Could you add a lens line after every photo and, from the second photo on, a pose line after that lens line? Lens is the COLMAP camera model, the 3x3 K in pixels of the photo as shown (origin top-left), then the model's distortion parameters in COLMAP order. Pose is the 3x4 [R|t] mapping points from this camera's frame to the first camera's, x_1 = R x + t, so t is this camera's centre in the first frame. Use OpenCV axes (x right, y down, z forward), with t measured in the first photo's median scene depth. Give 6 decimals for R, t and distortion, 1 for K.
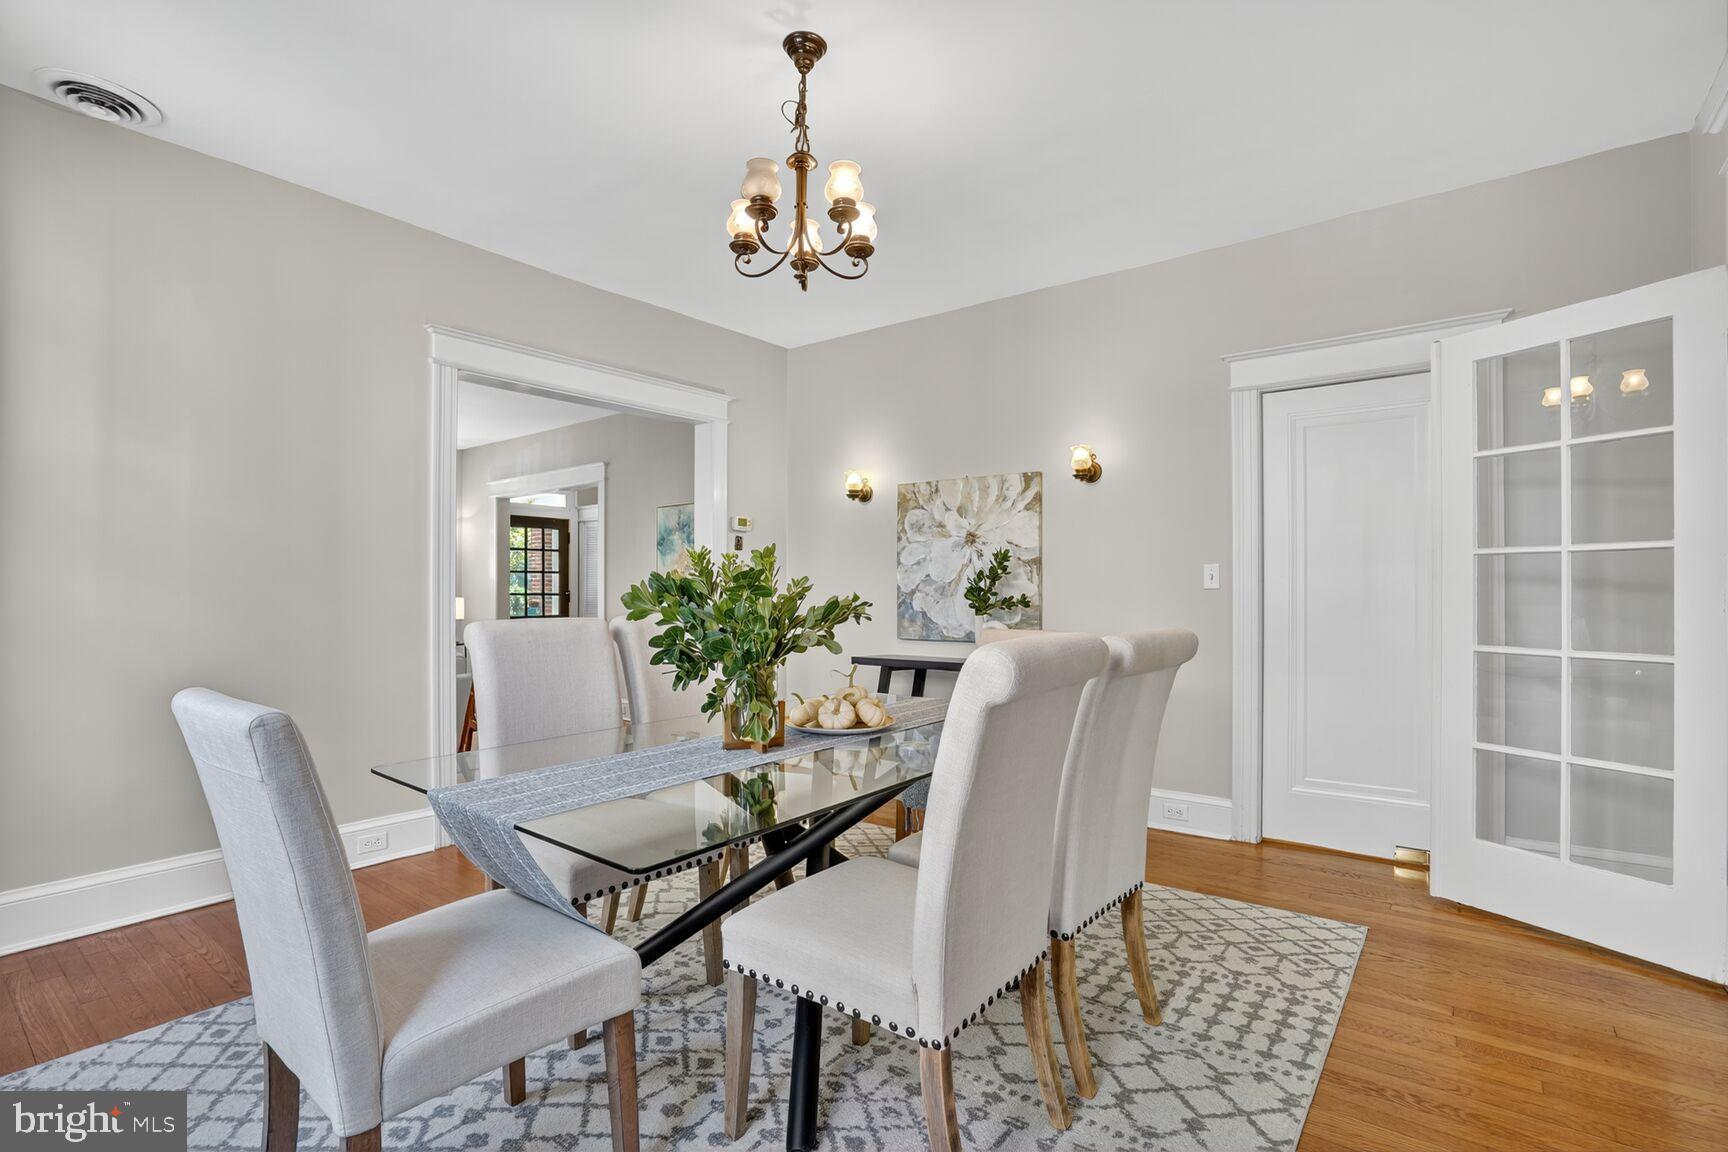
lens RADIAL K [[818.2, 0, 858.5], [0, 818.2, 579.1], [0, 0, 1]] dist [-0.054900, 0.024574]
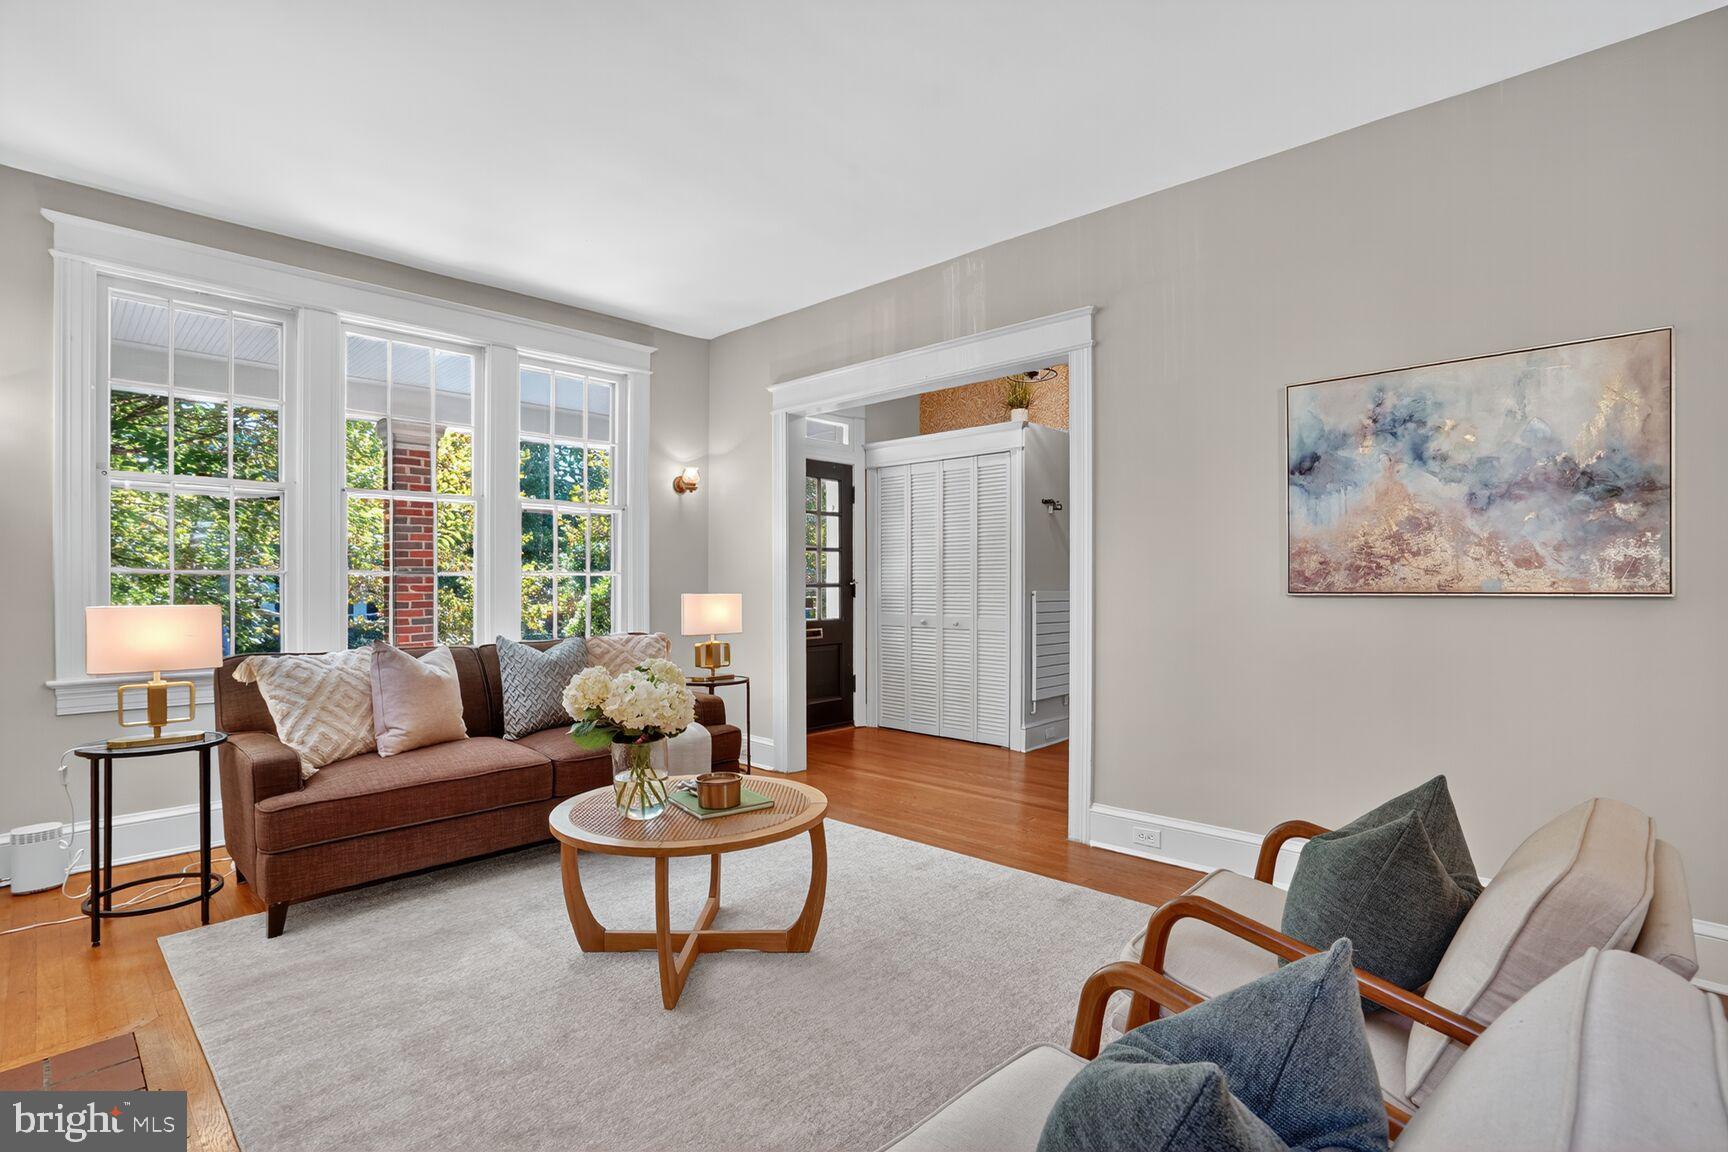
lens RADIAL K [[818.2, 0, 858.5], [0, 818.2, 579.1], [0, 0, 1]] dist [-0.054900, 0.024574]
pose [[0.997060, 0.006835, -0.076325, -0.306231], [-0.006210, 0.999945, 0.008423, 0.008746], [0.076378, -0.007924, 0.997047, 0.380384]]
